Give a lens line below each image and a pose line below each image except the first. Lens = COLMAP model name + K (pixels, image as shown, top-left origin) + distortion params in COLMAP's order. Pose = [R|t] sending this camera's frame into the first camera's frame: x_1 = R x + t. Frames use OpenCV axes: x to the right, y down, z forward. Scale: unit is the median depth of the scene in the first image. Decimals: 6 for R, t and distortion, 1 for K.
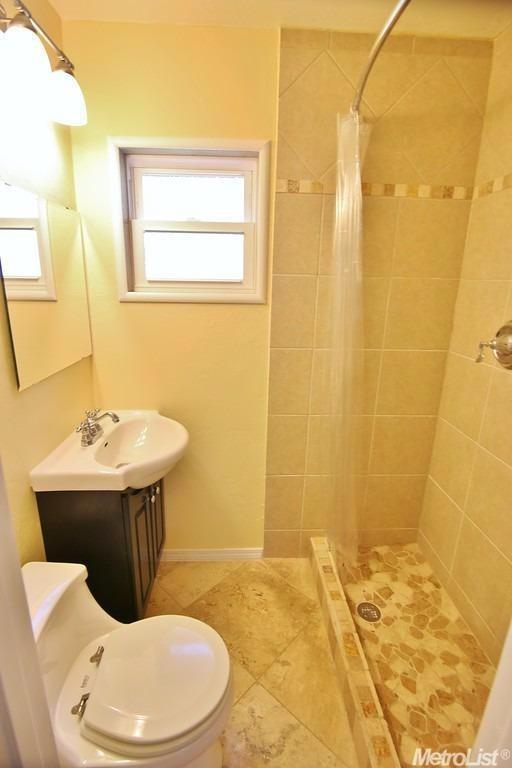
lens RADIAL K [[373.7, 0, 253.4], [0, 373.7, 382.8], [0, 0, 1]] dist [-0.005548, -0.001045]
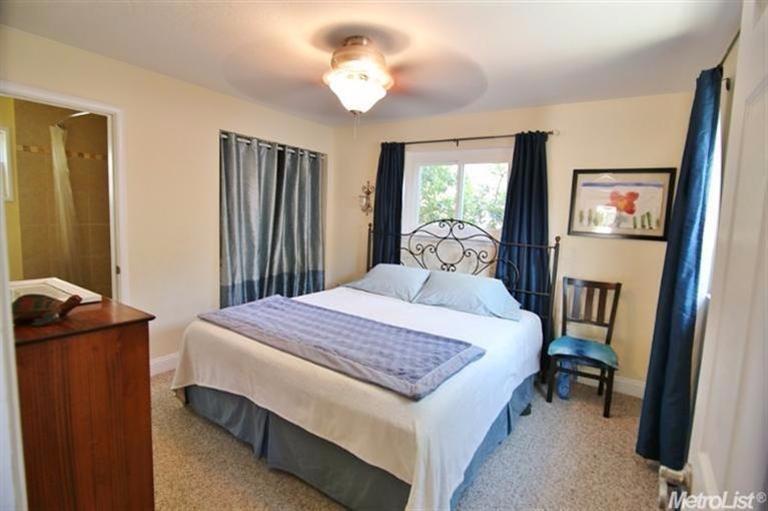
lens RADIAL K [[373.7, 0, 382.9], [0, 373.7, 252.3], [0, 0, 1]] dist [-0.005548, -0.001045]
pose [[0.559668, -0.090788, 0.823729, -0.553334], [0.198639, 0.979701, -0.026983, 0.520107], [-0.804559, 0.178726, 0.566341, -1.738730]]
